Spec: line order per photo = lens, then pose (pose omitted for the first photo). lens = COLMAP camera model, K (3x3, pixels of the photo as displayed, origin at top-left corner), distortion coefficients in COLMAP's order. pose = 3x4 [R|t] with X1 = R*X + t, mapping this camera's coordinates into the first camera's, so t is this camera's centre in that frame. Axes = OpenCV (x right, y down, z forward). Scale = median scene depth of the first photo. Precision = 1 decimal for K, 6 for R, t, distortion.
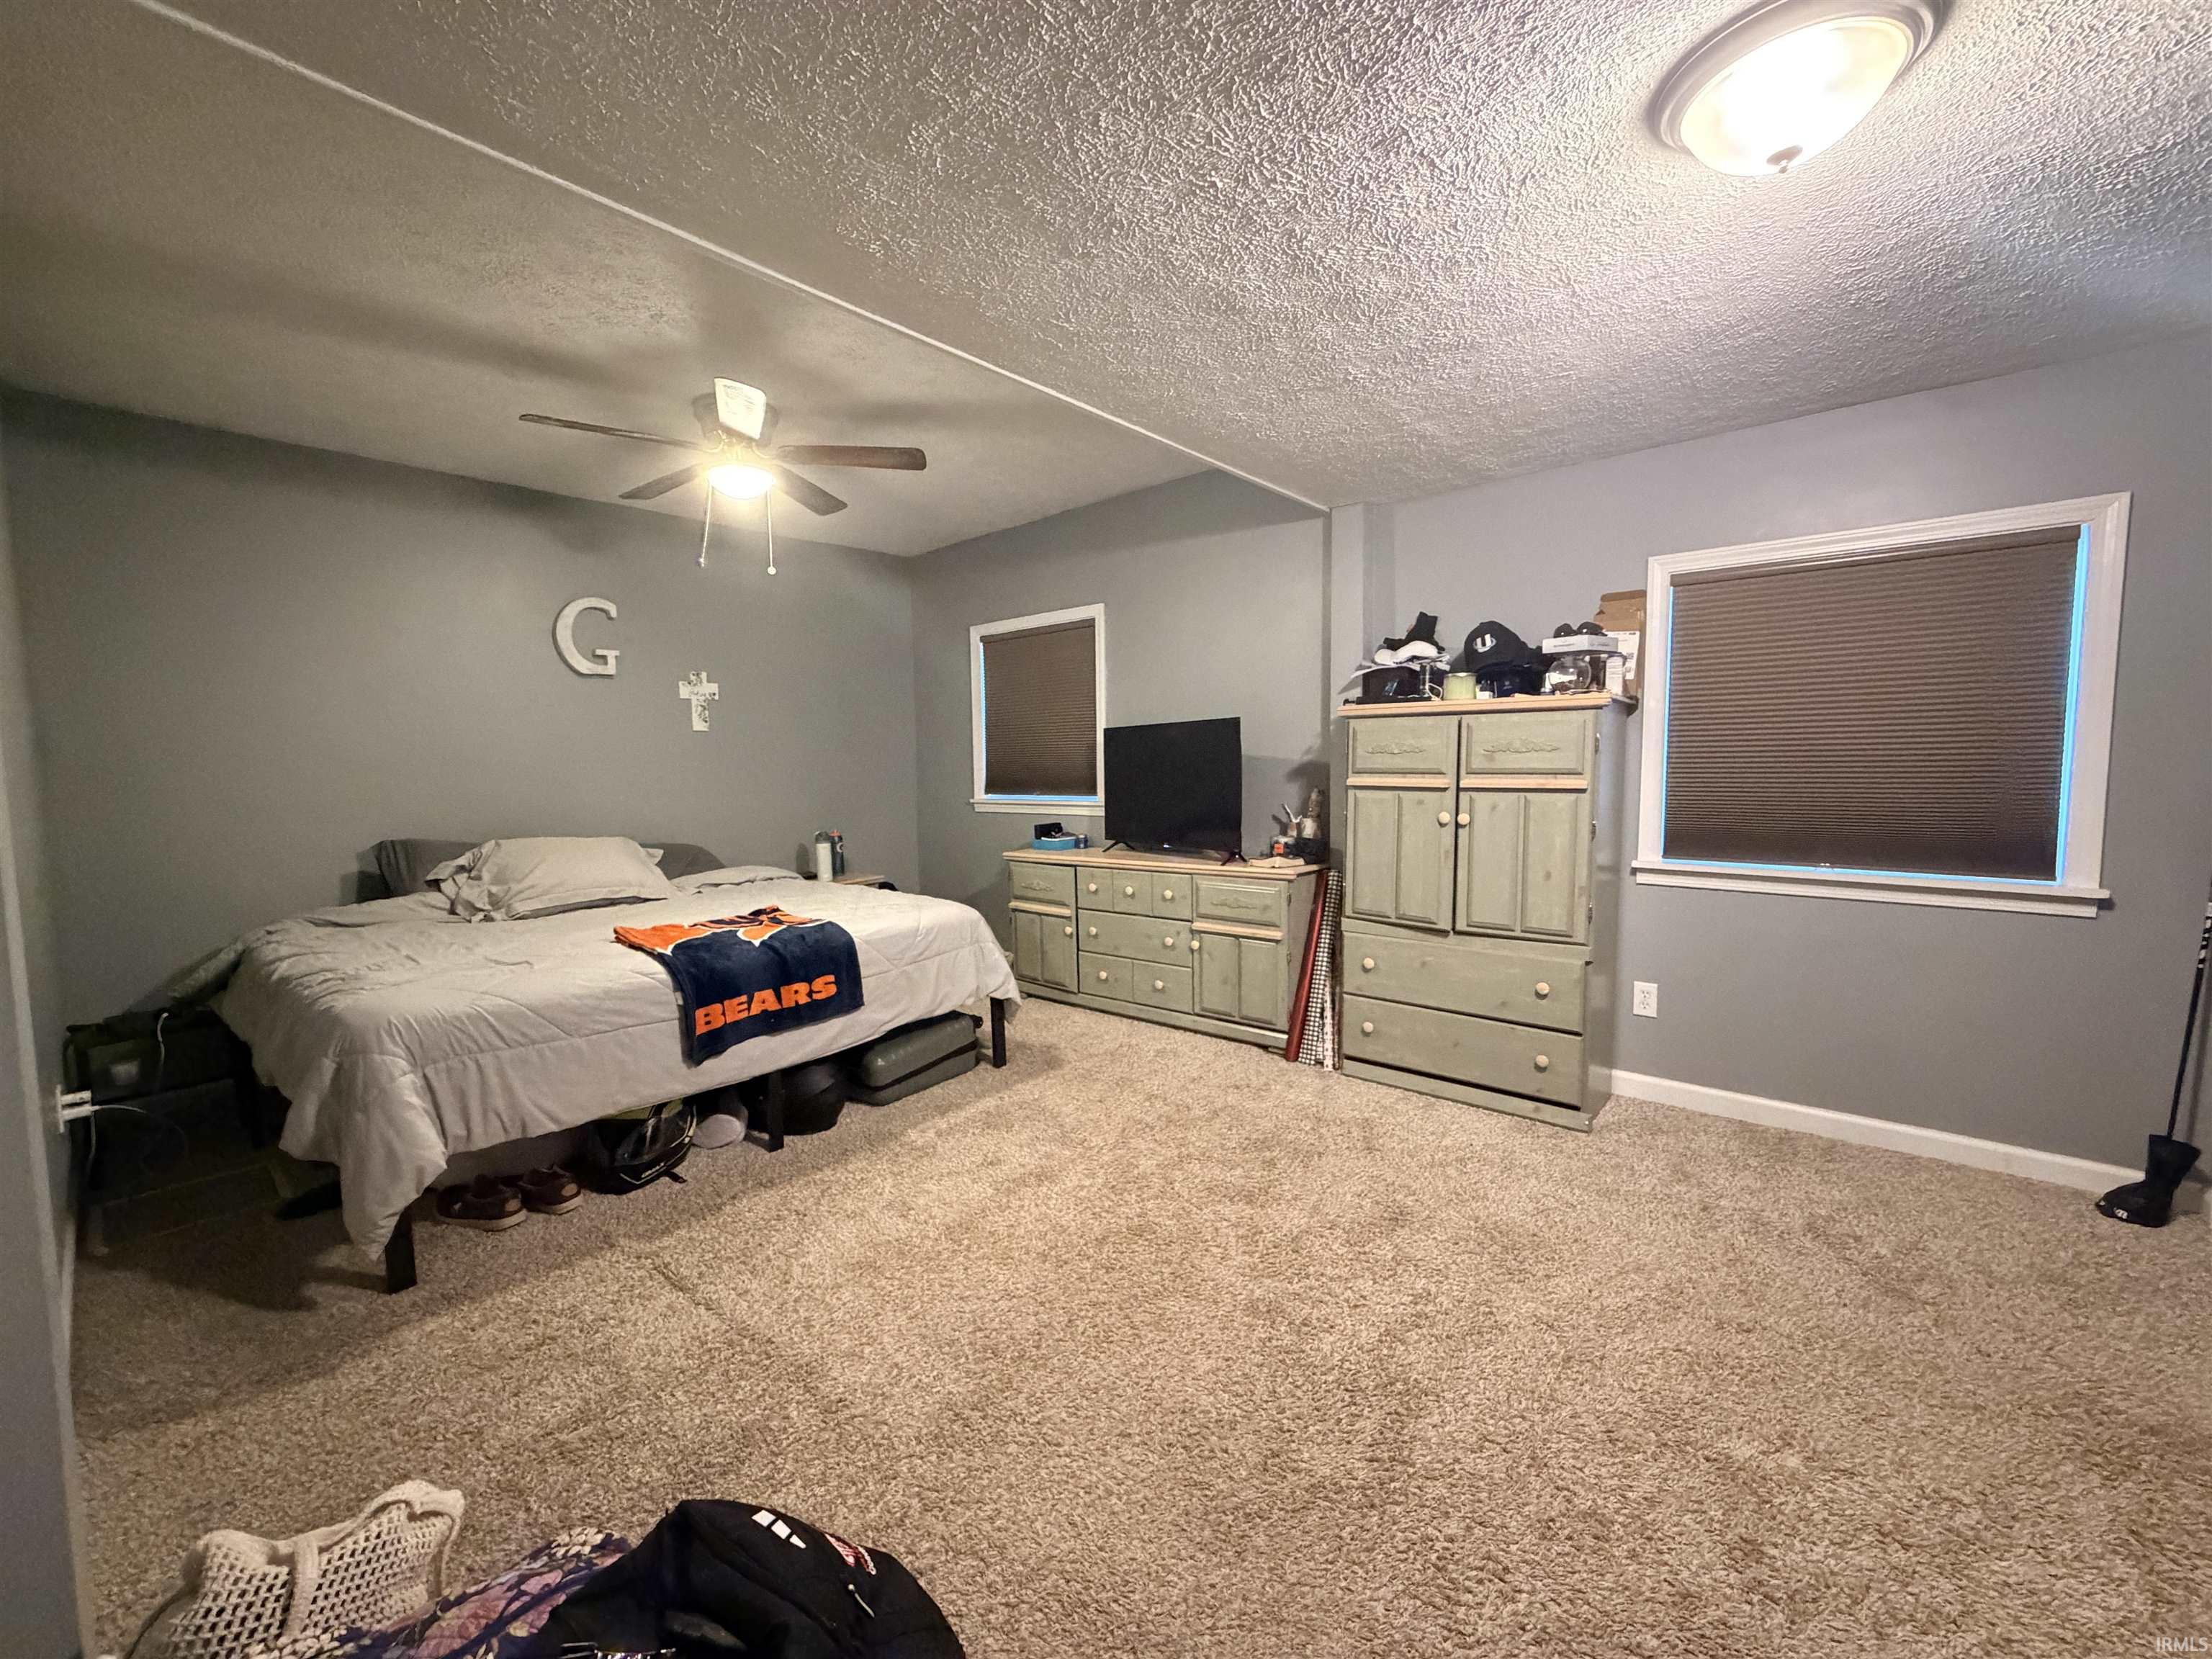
lens RADIAL K [[880.7, 0, 1099.0], [0, 880.7, 828.5], [0, 0, 1]] dist [-0.001290, 0.000264]
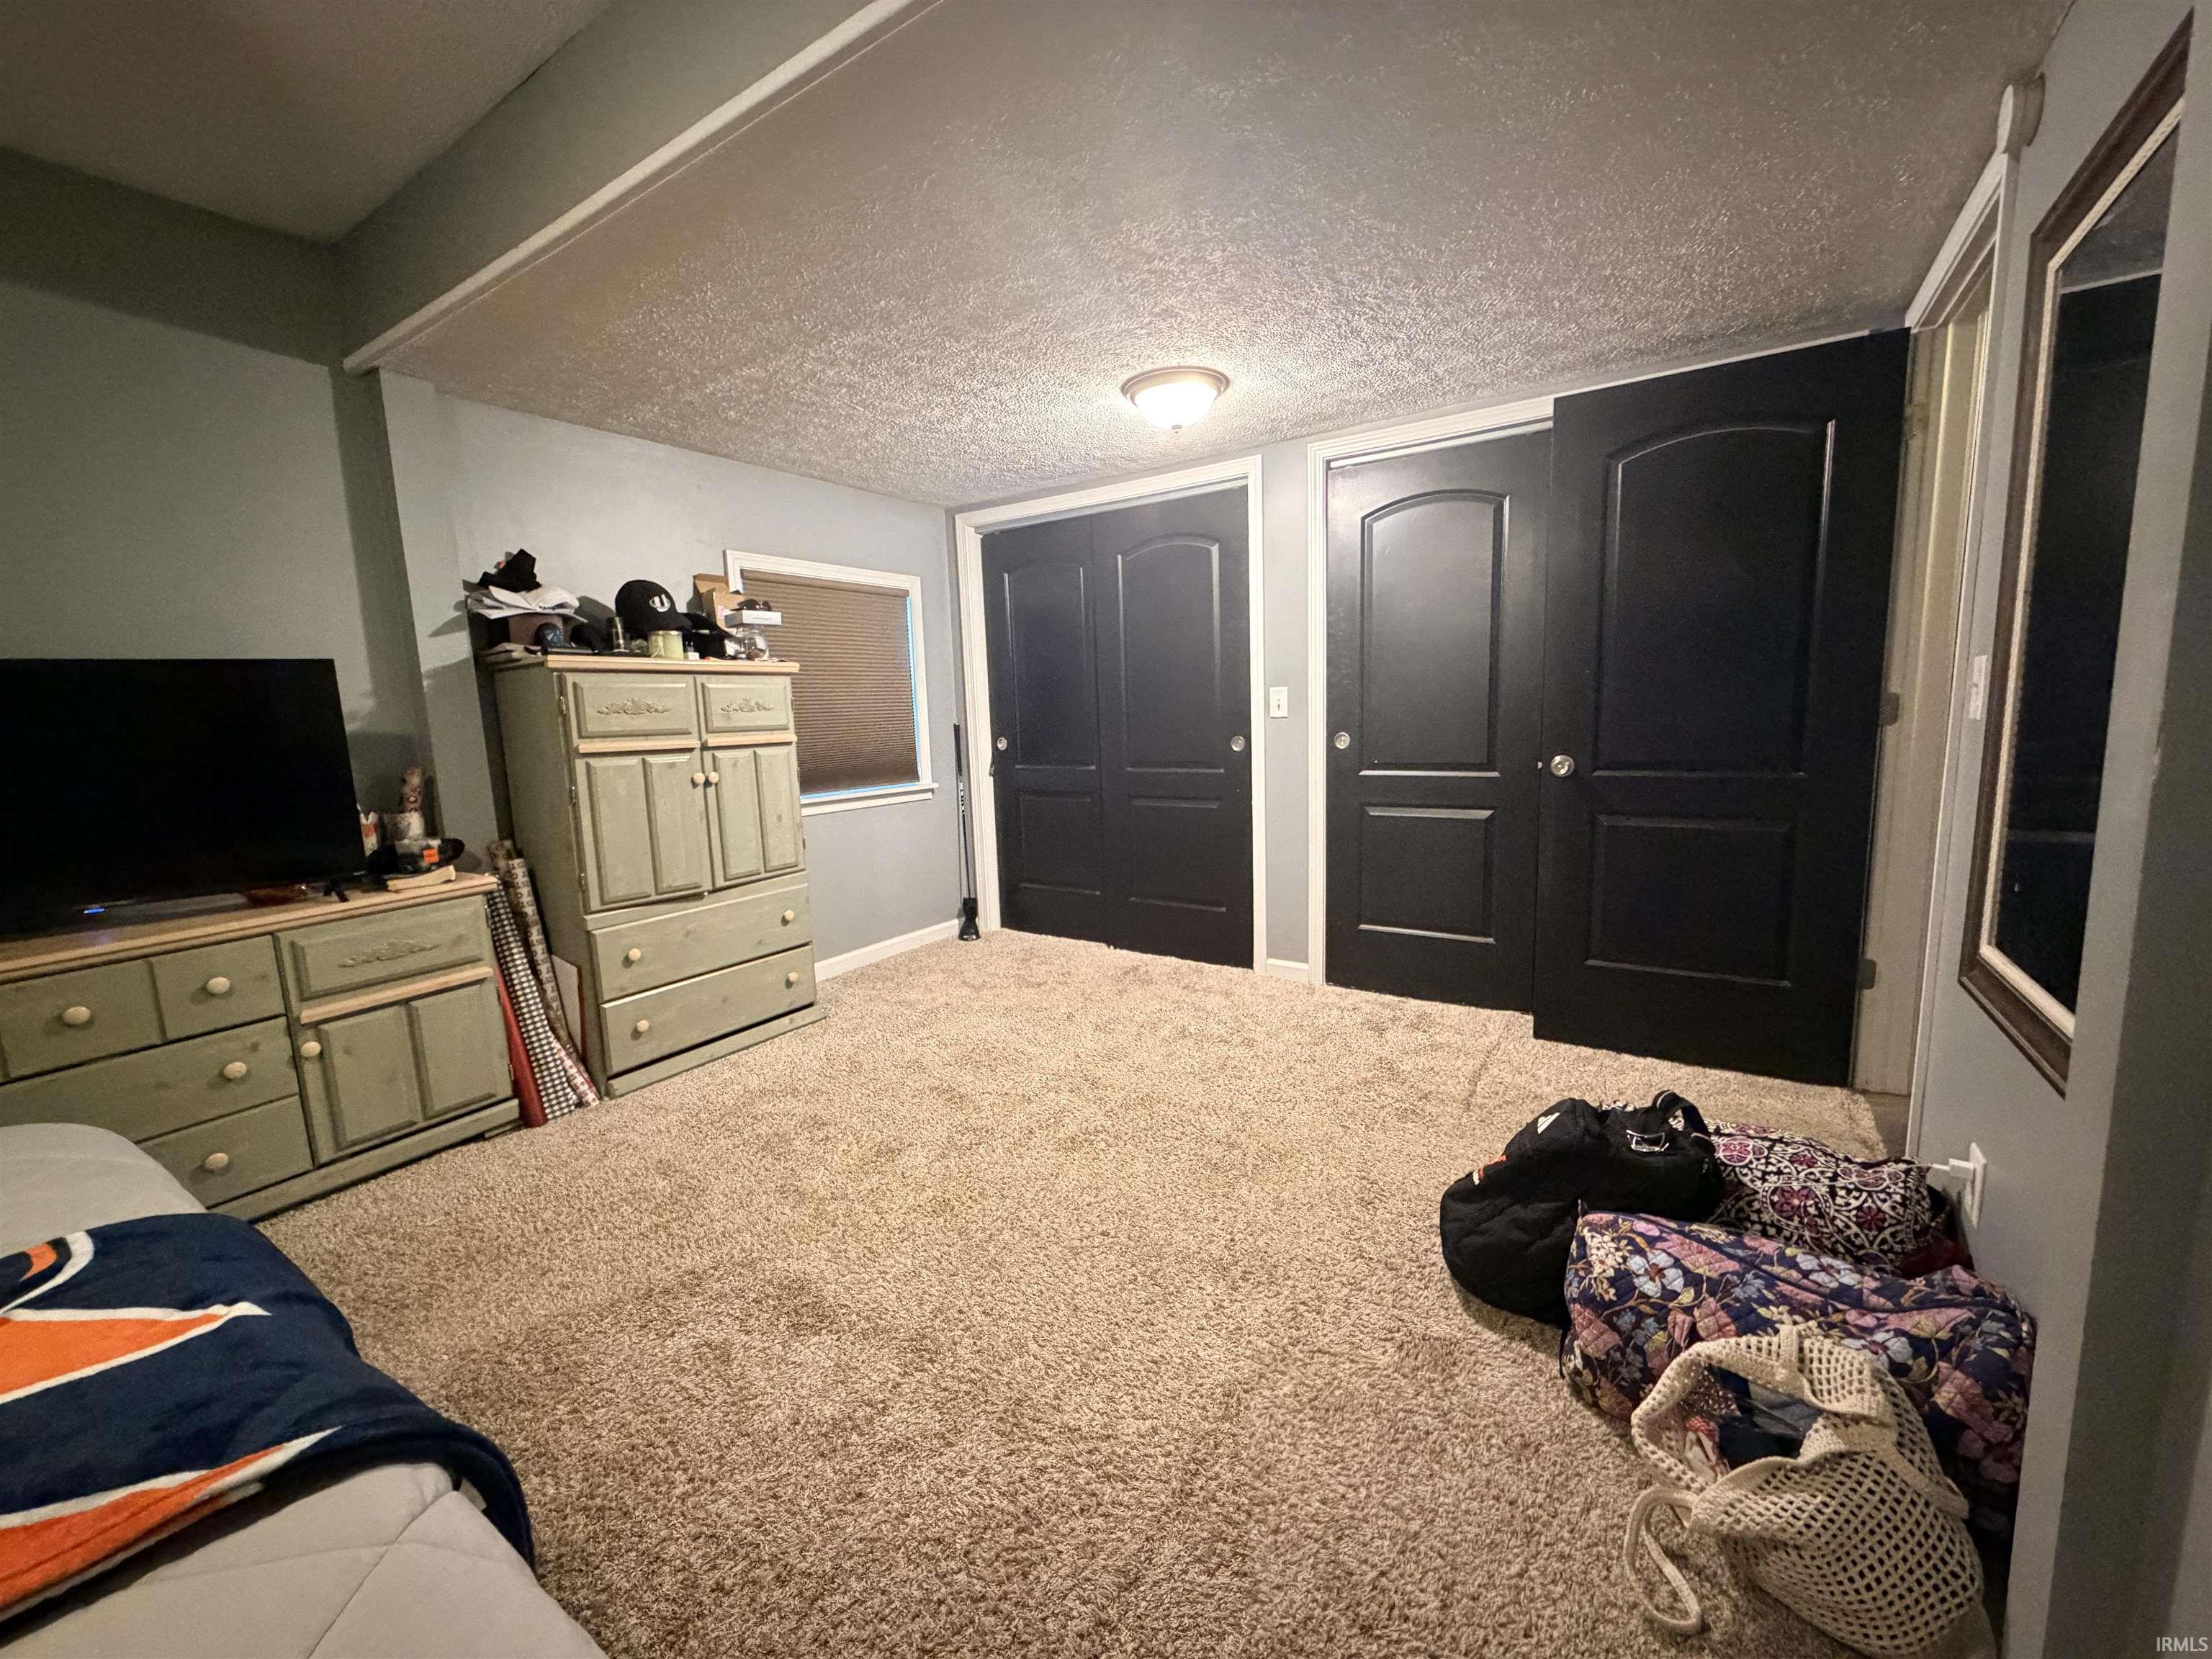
lens RADIAL K [[880.7, 0, 1099.0], [0, 880.7, 828.5], [0, 0, 1]] dist [-0.001290, 0.000264]
pose [[-0.126035, -0.114709, 0.985372, -0.644778], [0.114675, 0.984949, 0.129327, -0.032689], [-0.985375, 0.129297, -0.110984, 0.674293]]
